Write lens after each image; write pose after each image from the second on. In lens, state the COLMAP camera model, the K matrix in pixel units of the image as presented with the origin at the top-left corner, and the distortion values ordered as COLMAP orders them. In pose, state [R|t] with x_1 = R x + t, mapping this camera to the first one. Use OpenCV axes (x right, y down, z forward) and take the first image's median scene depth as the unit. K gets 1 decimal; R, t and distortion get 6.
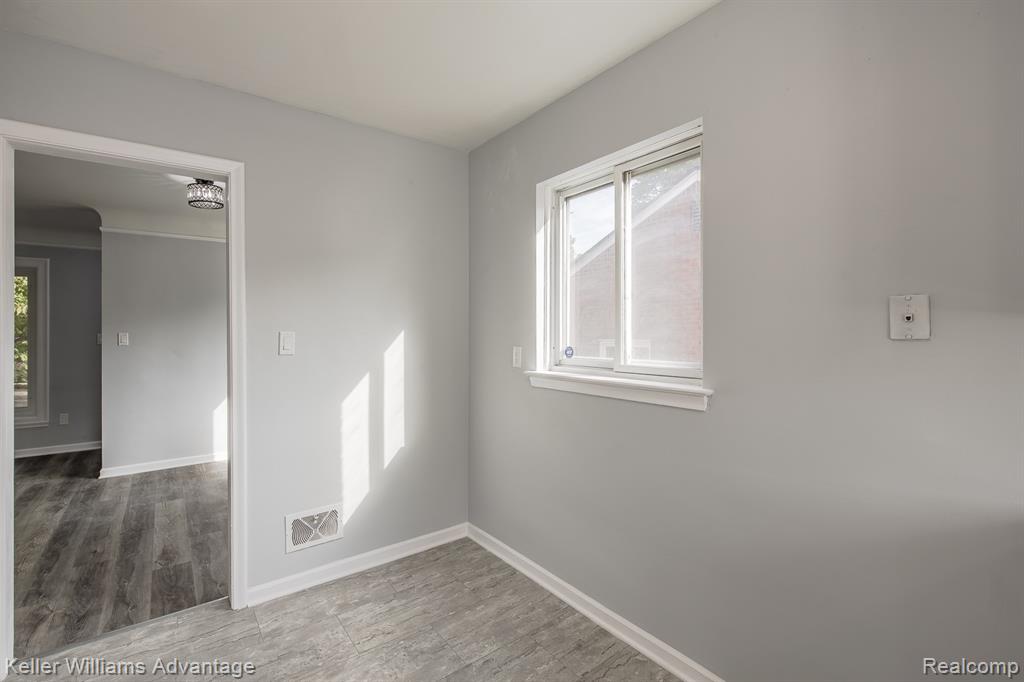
lens RADIAL K [[449.1, 0, 477.7], [0, 449.1, 333.9], [0, 0, 1]] dist [0.001539, 0.000012]
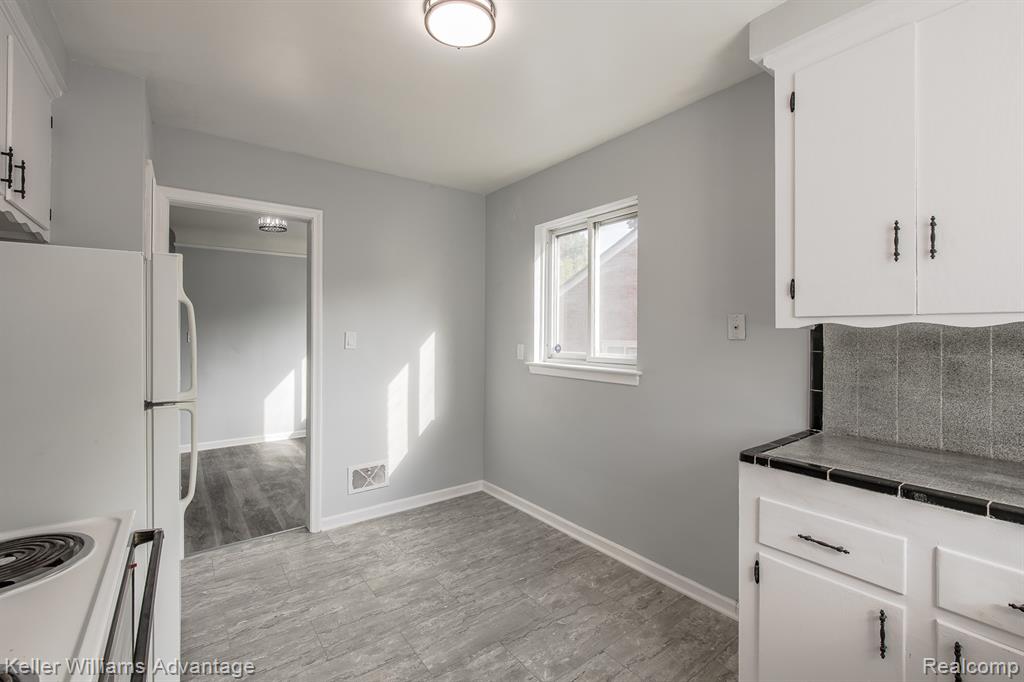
lens RADIAL K [[454.1, 0, 513.6], [0, 454.1, 334.1], [0, 0, 1]] dist [-0.001161, -0.000484]
pose [[0.999077, 0.009174, 0.041973, 0.010687], [-0.009113, 0.999957, -0.001656, 0.000934], [-0.041987, 0.001272, 0.999117, -0.390138]]
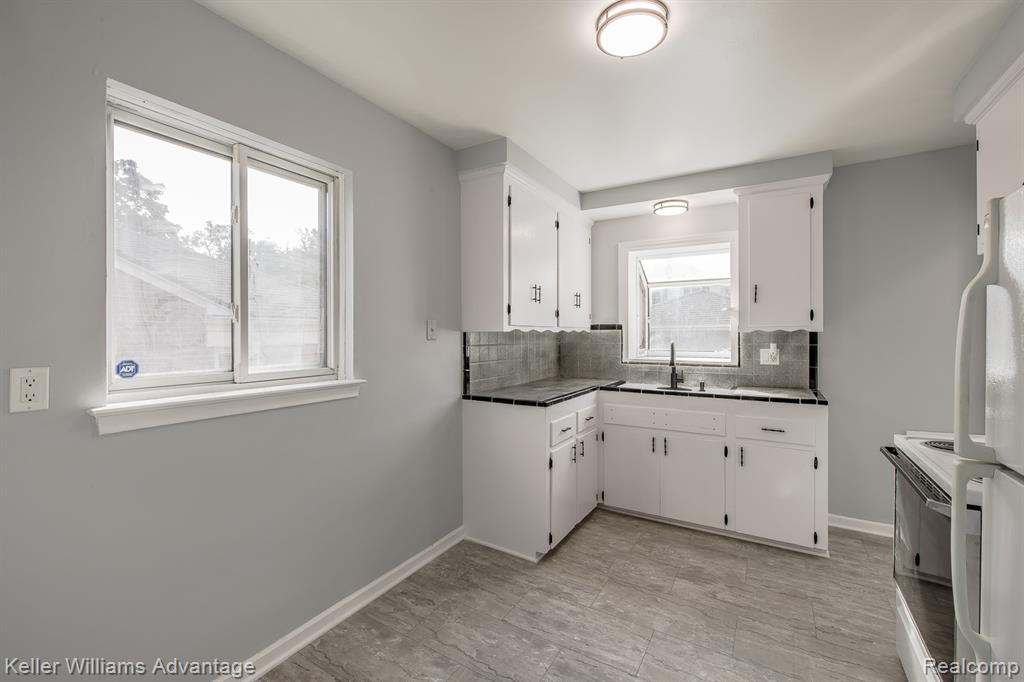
lens RADIAL K [[419.7, 0, 532.6], [0, 419.7, 333.9], [0, 0, 1]] dist [-0.000132, -0.000070]
pose [[-0.431031, 0.002056, 0.902335, -0.604949], [0.002978, 0.999995, -0.000857, -0.006312], [-0.902332, 0.002318, -0.431035, 0.776287]]
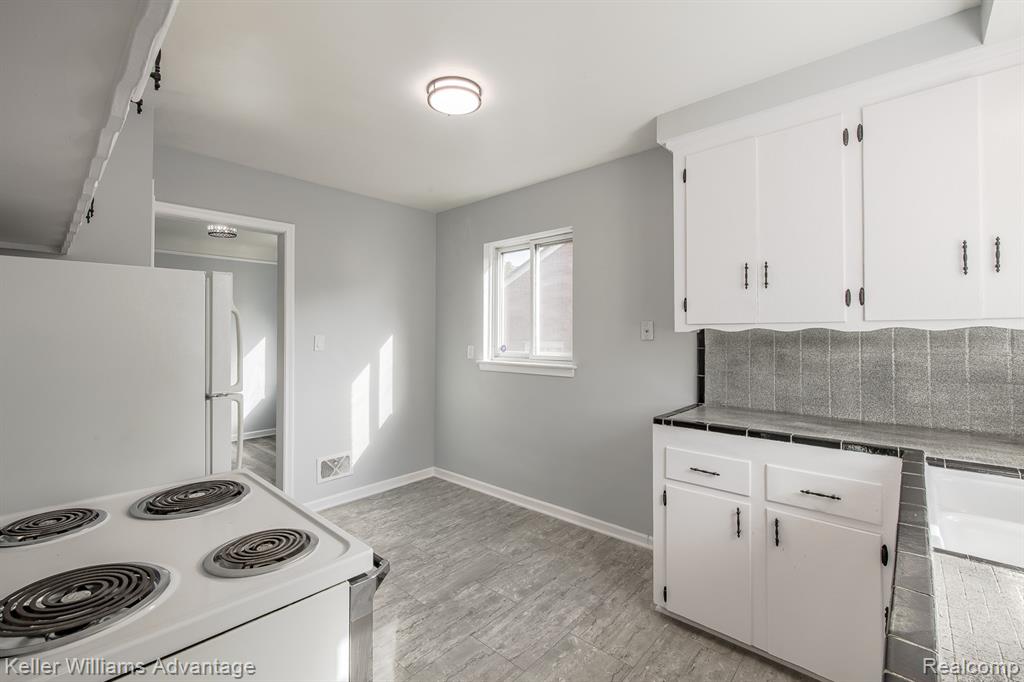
lens RADIAL K [[454.1, 0, 513.6], [0, 454.1, 334.1], [0, 0, 1]] dist [-0.001161, -0.000484]
pose [[0.972368, 0.005649, 0.233385, -0.146448], [-0.004180, 0.999968, -0.006788, -0.000039], [-0.233416, 0.005625, 0.972361, -0.613850]]
